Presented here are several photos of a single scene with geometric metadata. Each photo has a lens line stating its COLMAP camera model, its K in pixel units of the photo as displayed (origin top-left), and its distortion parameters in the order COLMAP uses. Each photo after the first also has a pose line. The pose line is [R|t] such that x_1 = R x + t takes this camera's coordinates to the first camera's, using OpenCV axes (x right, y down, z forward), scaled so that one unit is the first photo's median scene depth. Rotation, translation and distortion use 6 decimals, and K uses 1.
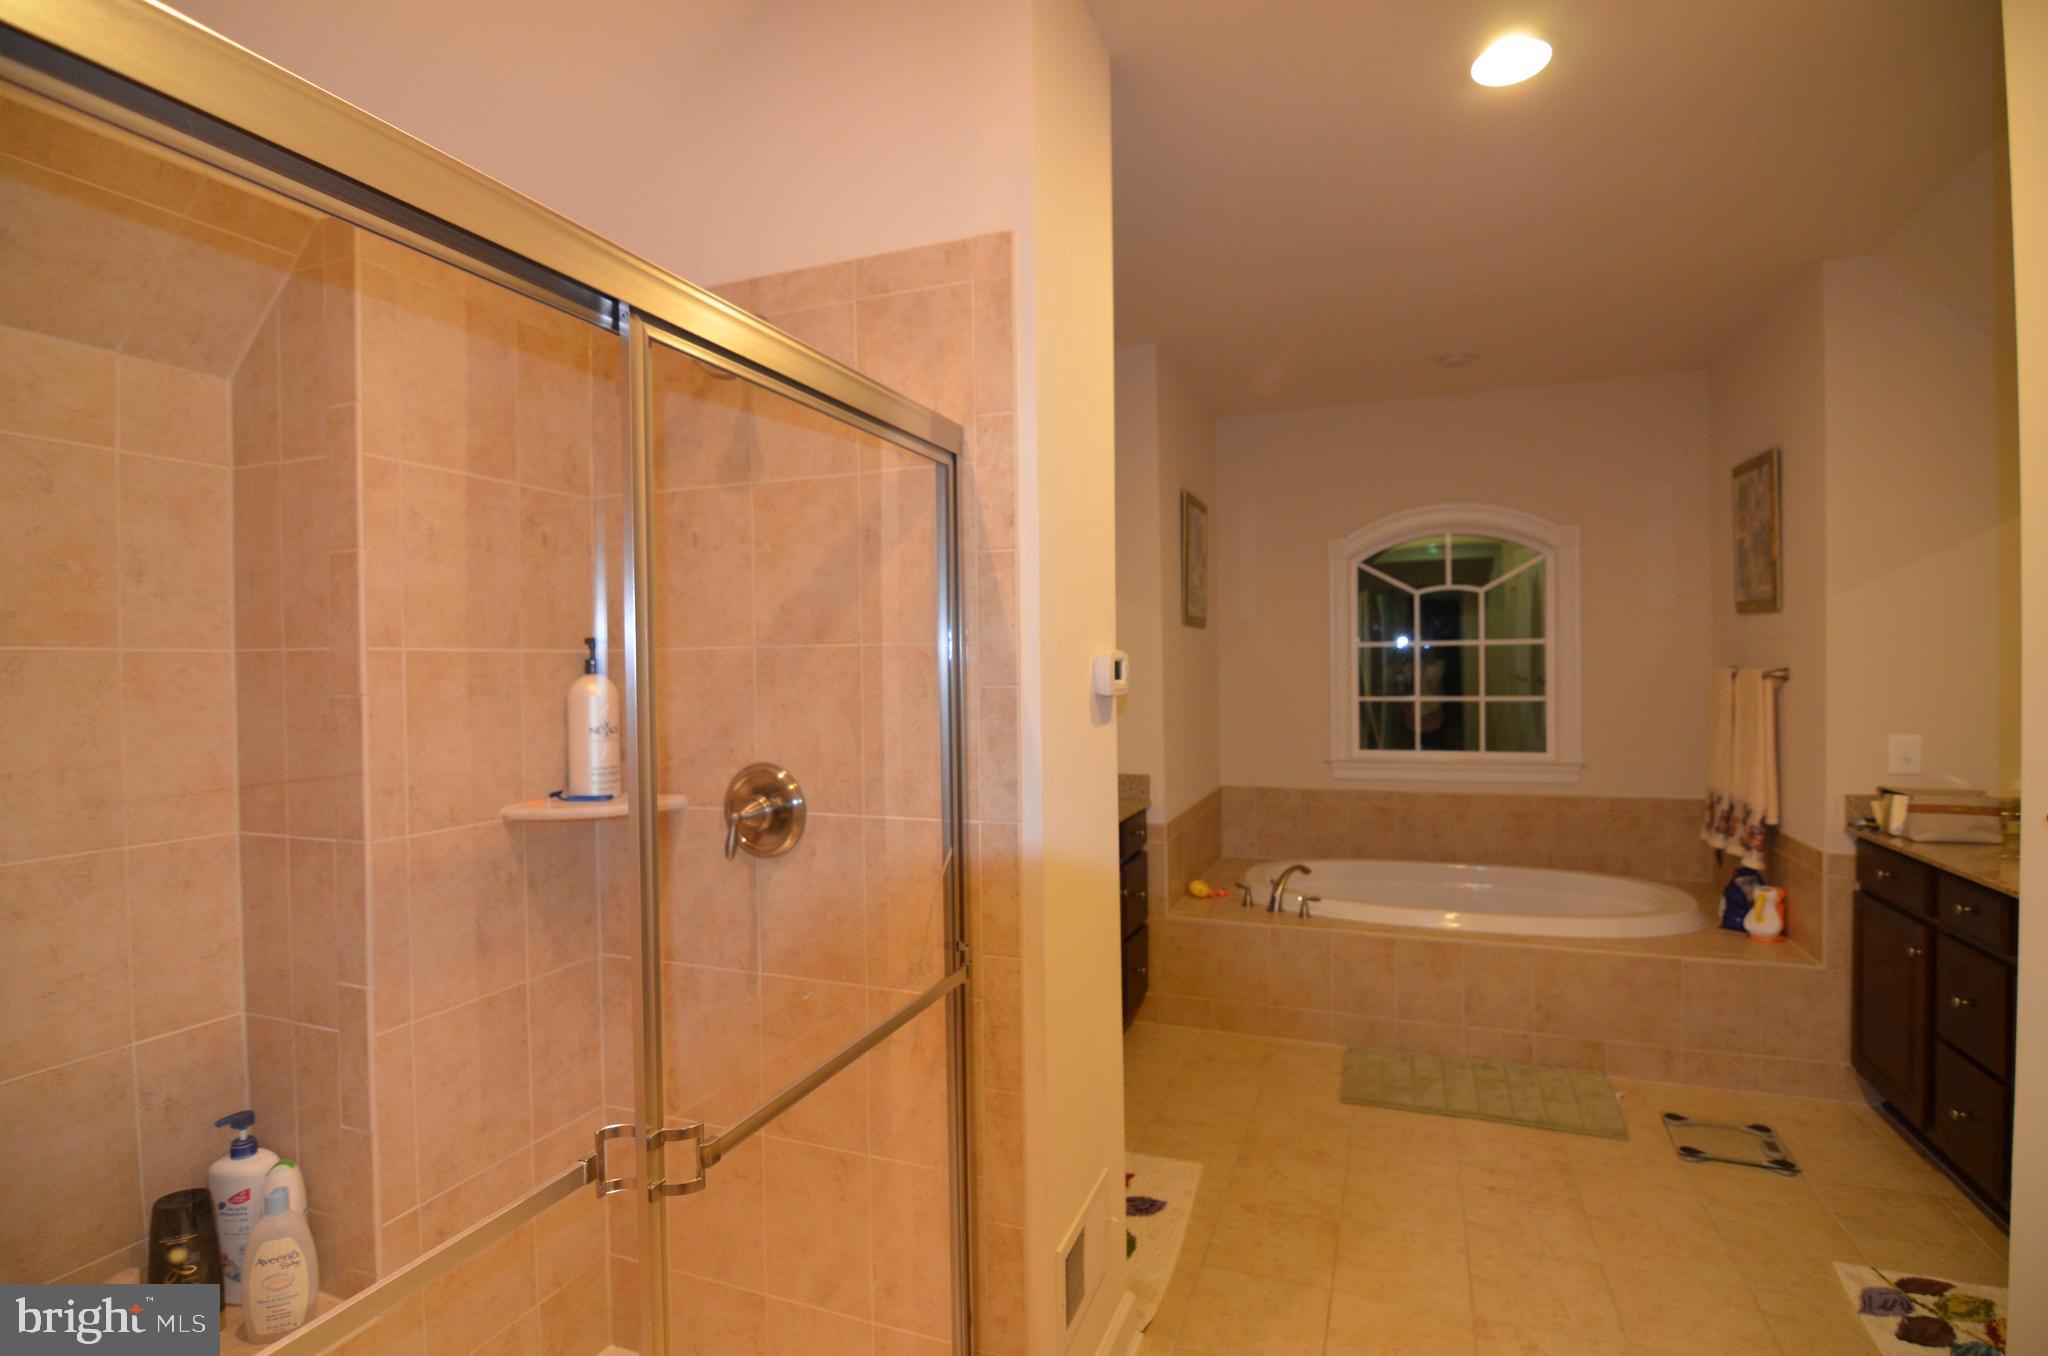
lens RADIAL K [[981.4, 0, 1038.9], [0, 981.4, 676.2], [0, 0, 1]] dist [-0.006397, -0.010733]
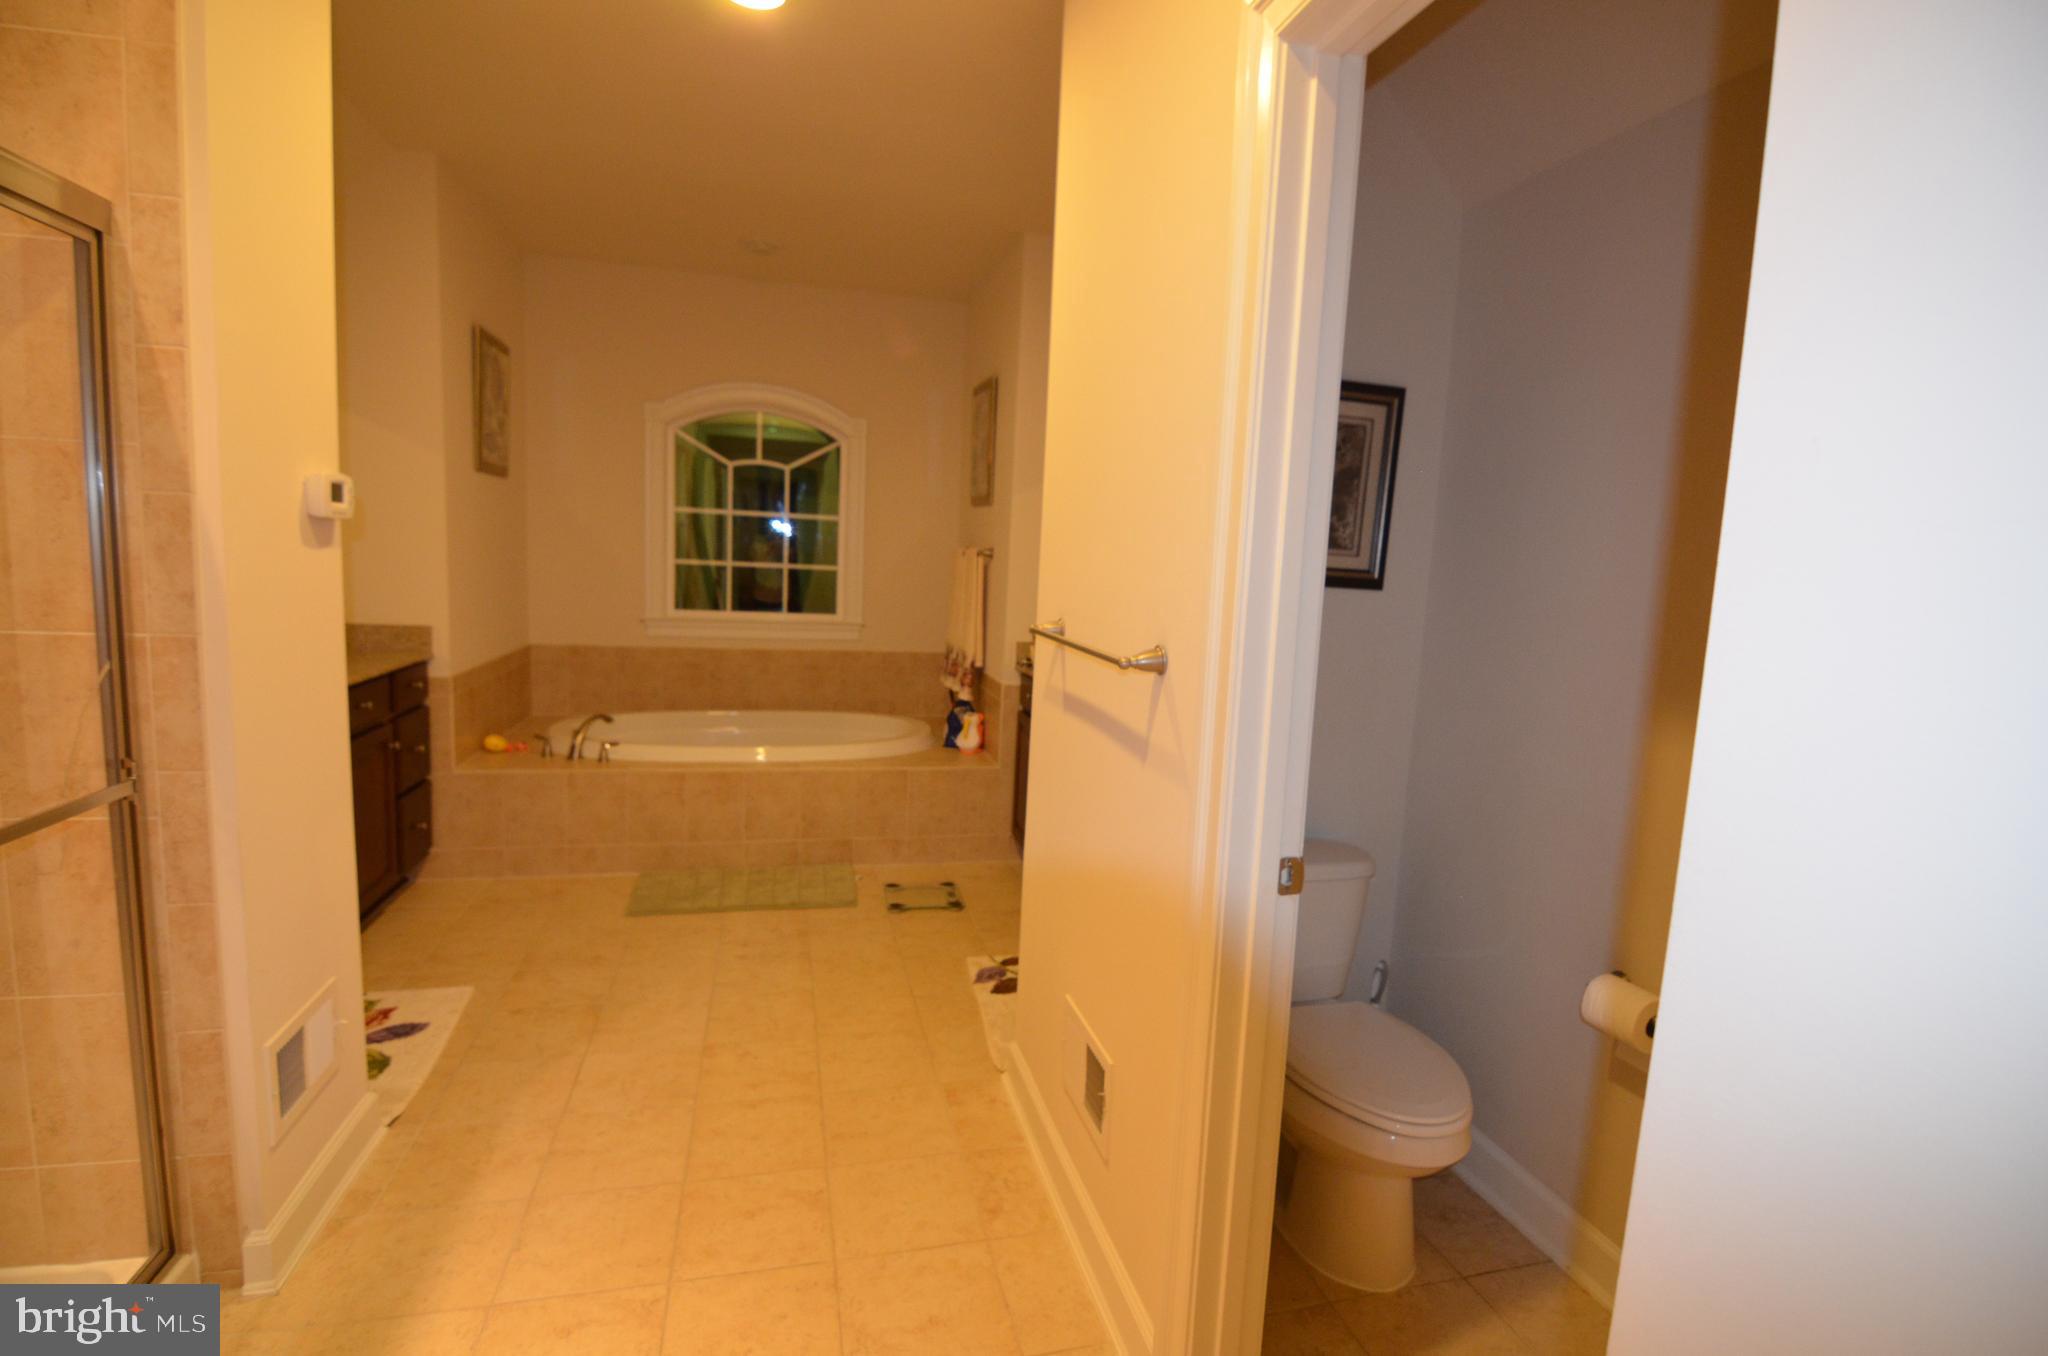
lens RADIAL K [[981.4, 0, 1044.2], [0, 981.4, 676.1], [0, 0, 1]] dist [-0.006397, -0.010733]
pose [[0.812019, -0.017925, 0.583356, 0.053416], [-0.053040, 0.993126, 0.104347, 0.023859], [-0.581217, -0.115672, 0.805486, -0.147949]]
